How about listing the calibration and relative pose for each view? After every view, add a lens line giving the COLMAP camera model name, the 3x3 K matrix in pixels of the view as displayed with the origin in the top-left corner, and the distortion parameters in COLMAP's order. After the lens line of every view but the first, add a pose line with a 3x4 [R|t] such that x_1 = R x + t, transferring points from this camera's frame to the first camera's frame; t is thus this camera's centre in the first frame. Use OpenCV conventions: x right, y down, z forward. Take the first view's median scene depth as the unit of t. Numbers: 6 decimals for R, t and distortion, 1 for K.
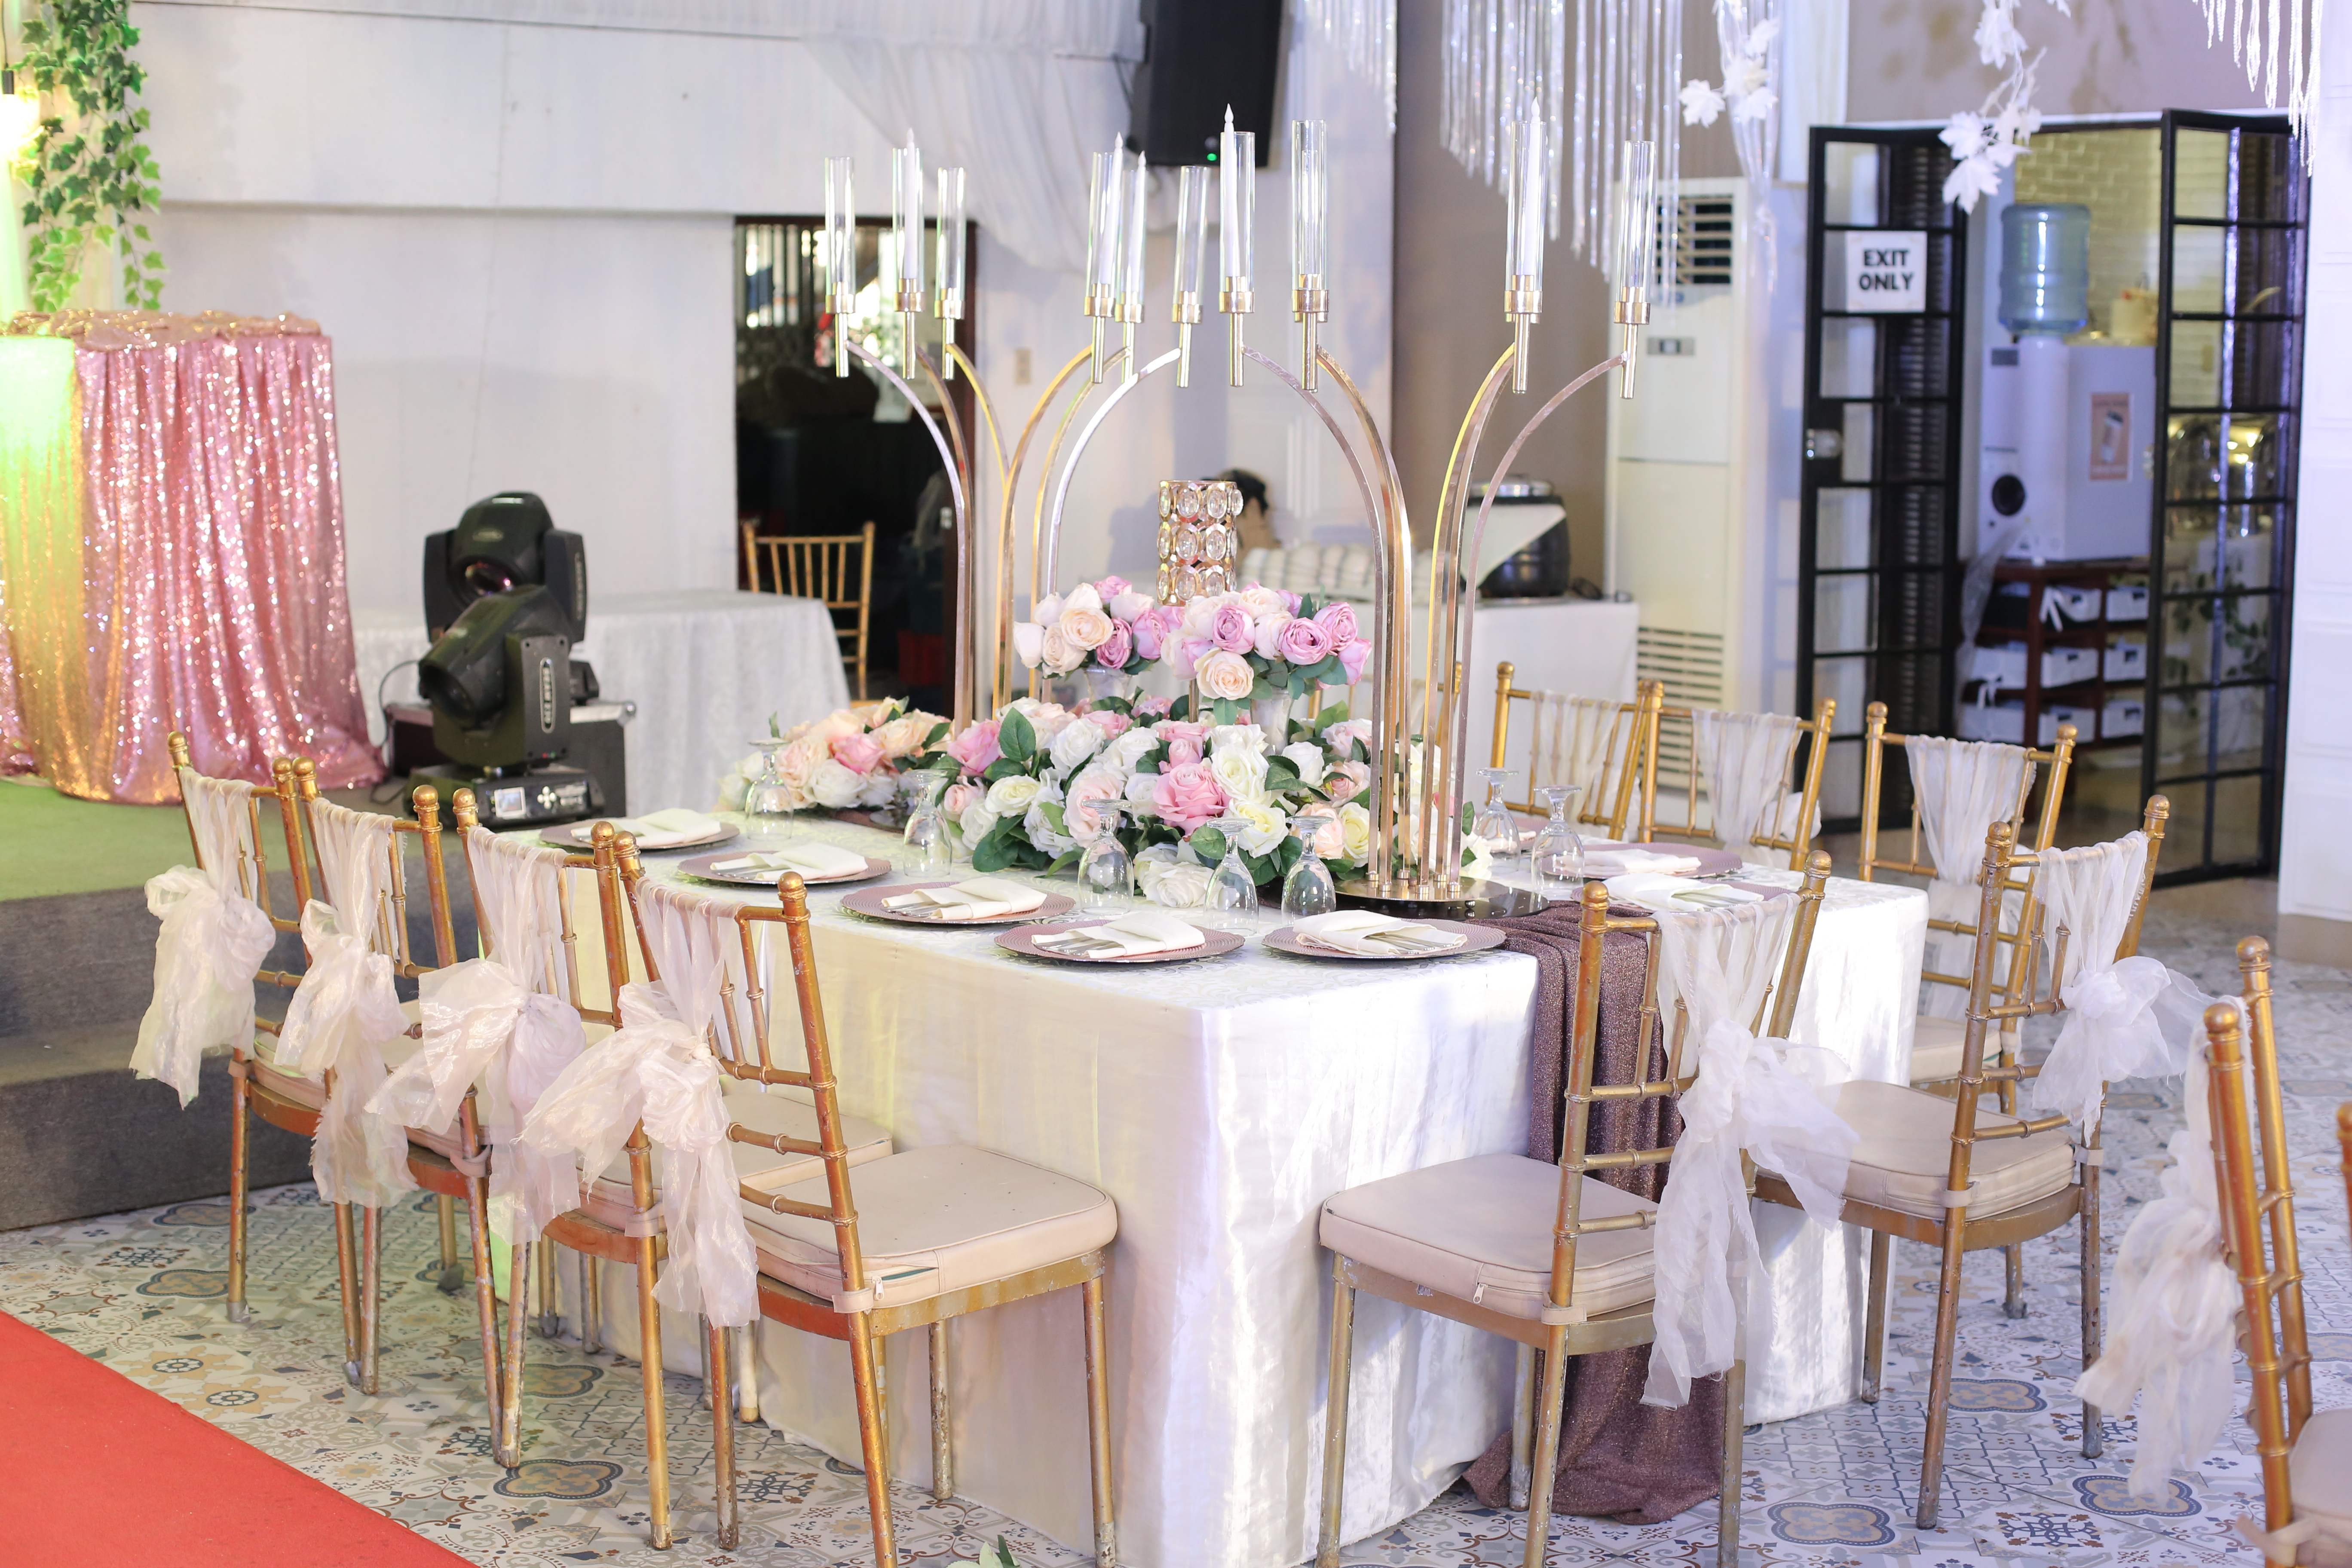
lens RADIAL K [[3422.2, 0, 1176.0], [0, 3422.2, 784.0], [0, 0, 1]] dist [-0.149000, 0.081795]
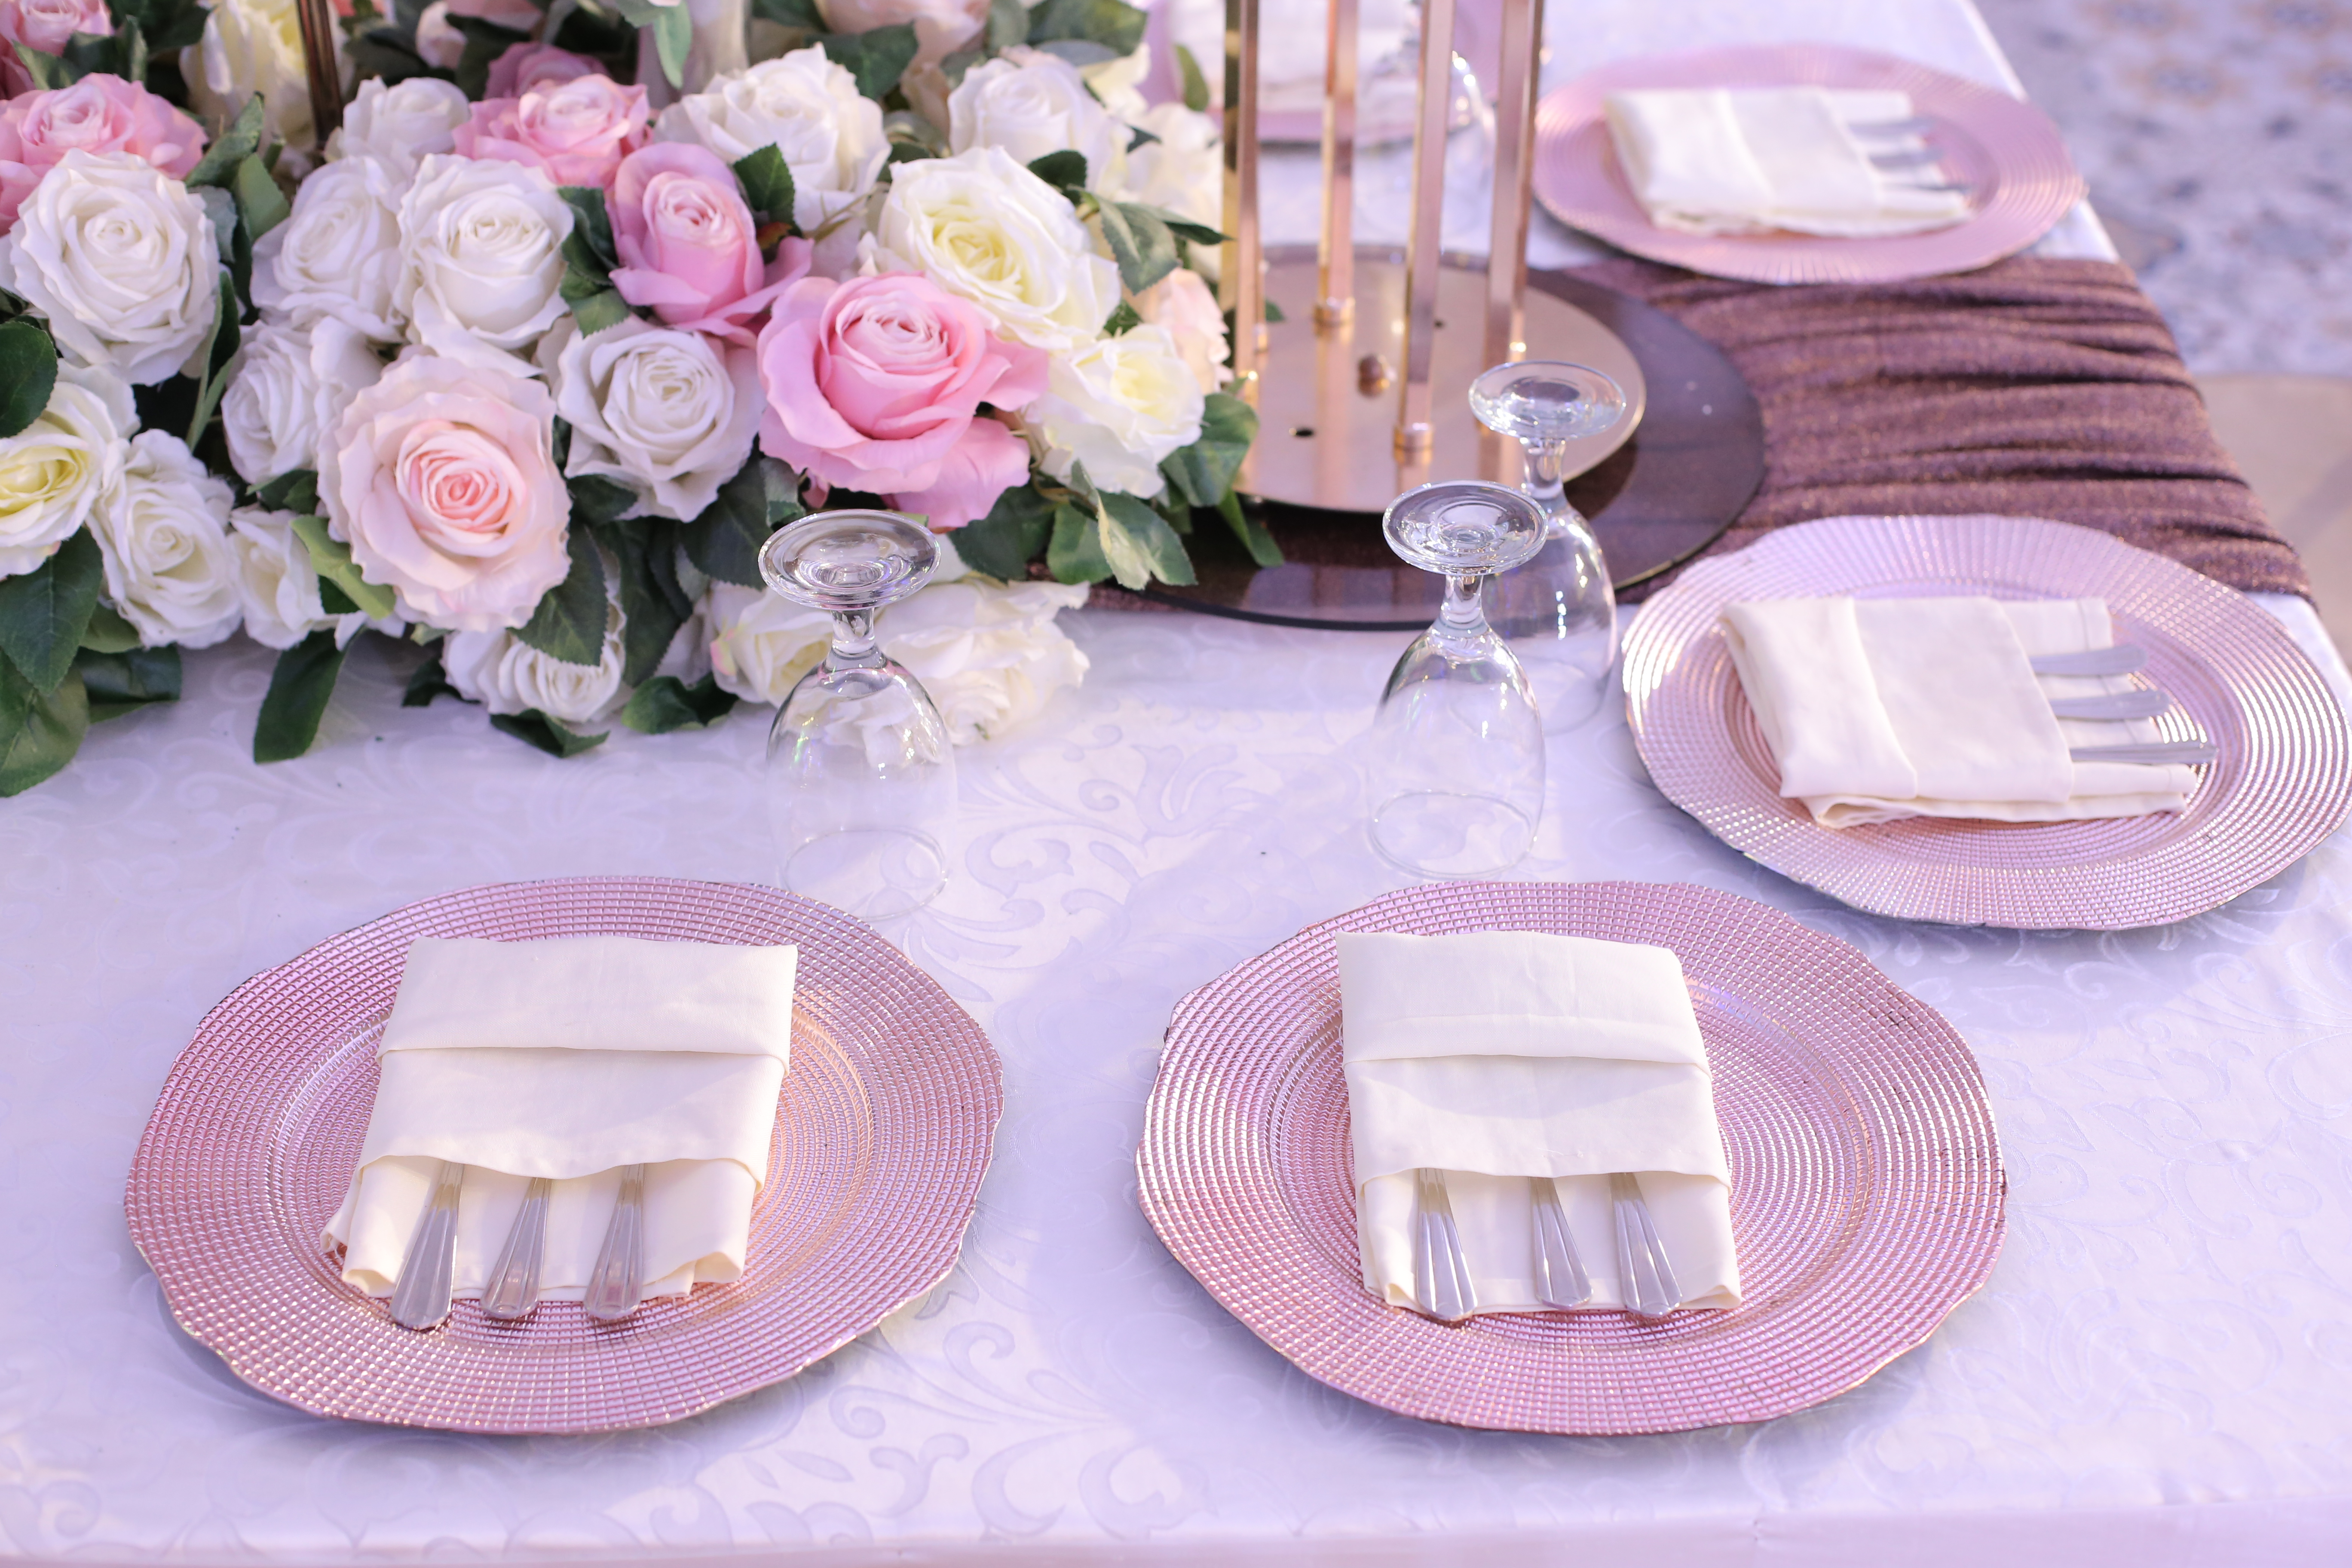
lens RADIAL K [[3422.2, 0, 1176.0], [0, 3422.2, 784.0], [0, 0, 1]] dist [-0.149000, 0.081795]
pose [[0.610405, -0.462662, 0.642922, -0.130285], [0.104926, 0.851756, 0.513325, -0.080785], [-0.785109, -0.245877, 0.568461, 0.551823]]
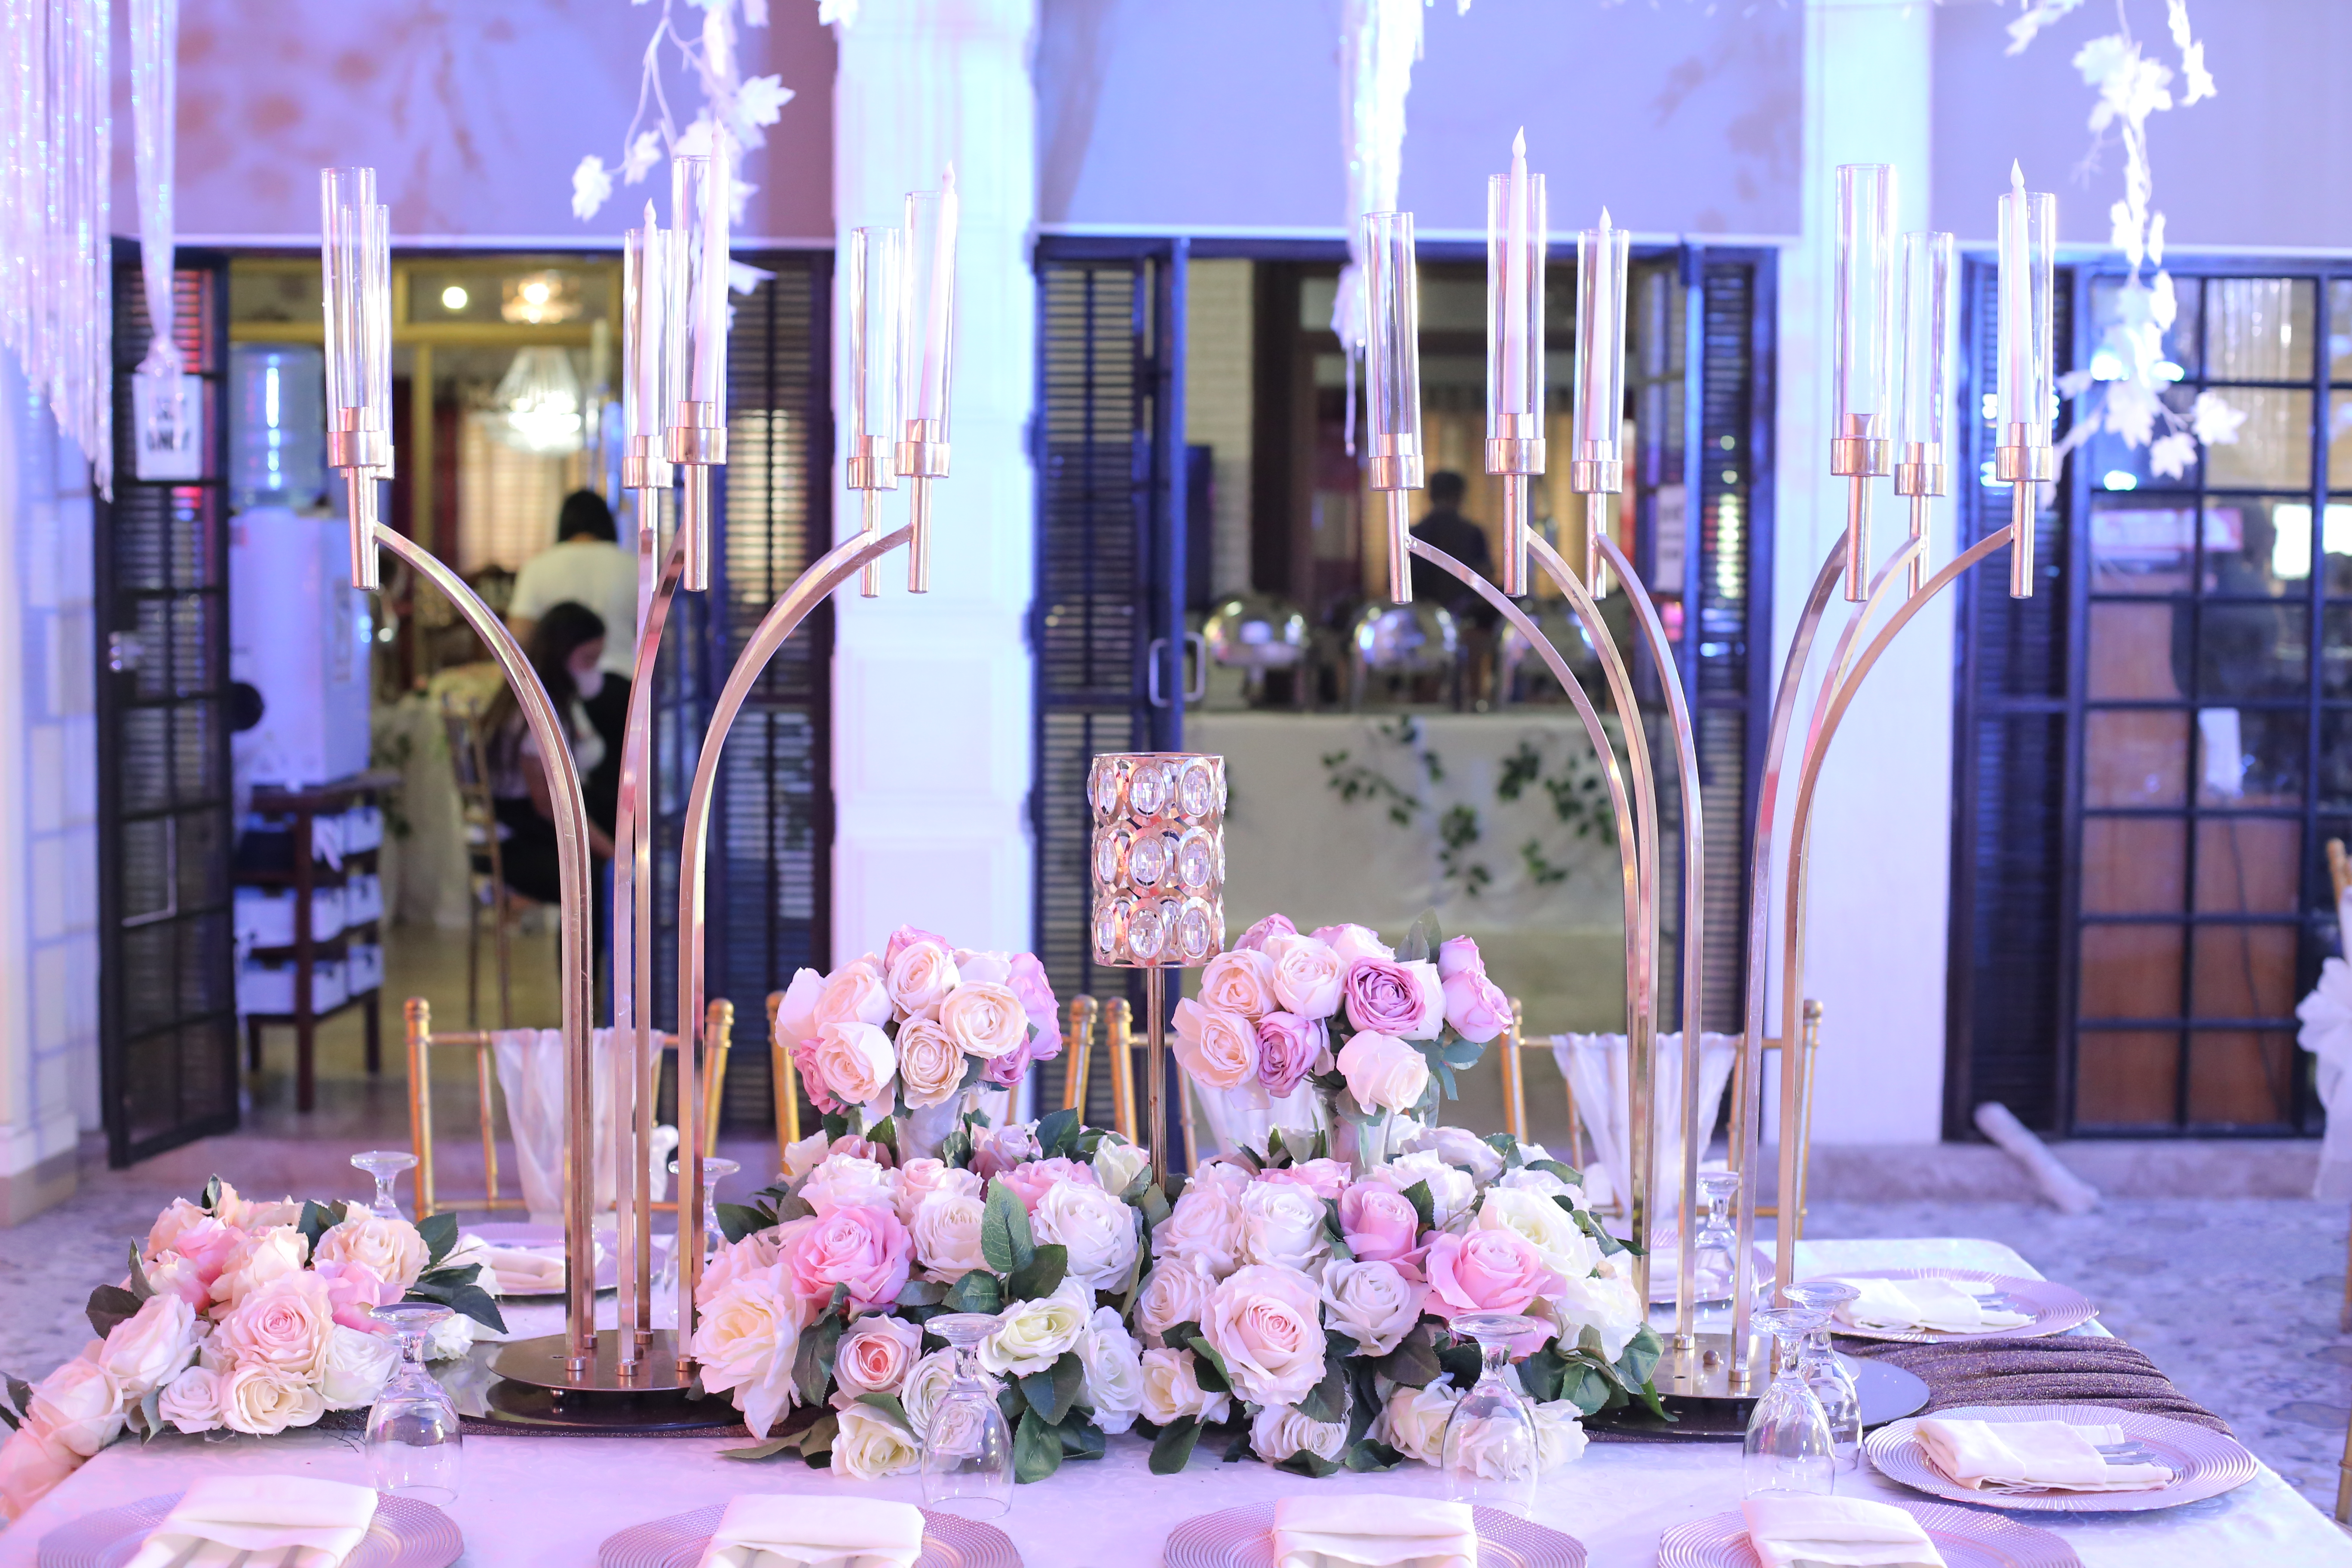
lens RADIAL K [[3422.2, 0, 1176.0], [0, 3422.2, 784.0], [0, 0, 1]] dist [-0.149000, 0.081795]
pose [[0.631012, -0.058544, 0.773561, -0.332399], [0.097285, 0.995248, -0.004036, -0.059298], [-0.769649, 0.077803, 0.633709, 0.454400]]
